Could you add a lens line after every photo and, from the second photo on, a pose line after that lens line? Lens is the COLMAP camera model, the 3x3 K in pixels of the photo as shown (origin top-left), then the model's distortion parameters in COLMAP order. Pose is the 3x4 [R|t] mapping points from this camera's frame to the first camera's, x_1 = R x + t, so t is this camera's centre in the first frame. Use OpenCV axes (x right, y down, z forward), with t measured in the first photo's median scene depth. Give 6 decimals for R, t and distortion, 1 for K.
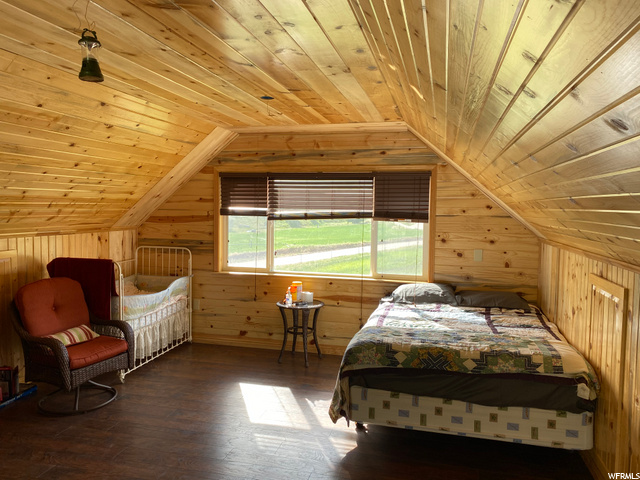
lens RADIAL K [[494.7, 0, 319.8], [0, 494.7, 238.5], [0, 0, 1]] dist [0.023234, -0.007620]
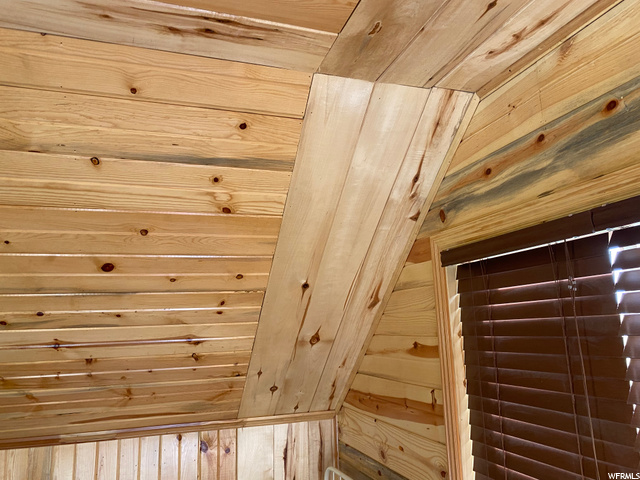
lens RADIAL K [[494.7, 0, 319.8], [0, 494.7, 240.2], [0, 0, 1]] dist [0.023234, -0.007620]
pose [[0.542340, -0.179762, -0.820703, -0.006752], [-0.021859, 0.973492, -0.227673, -0.072891], [0.839875, 0.141416, 0.524034, 0.786298]]
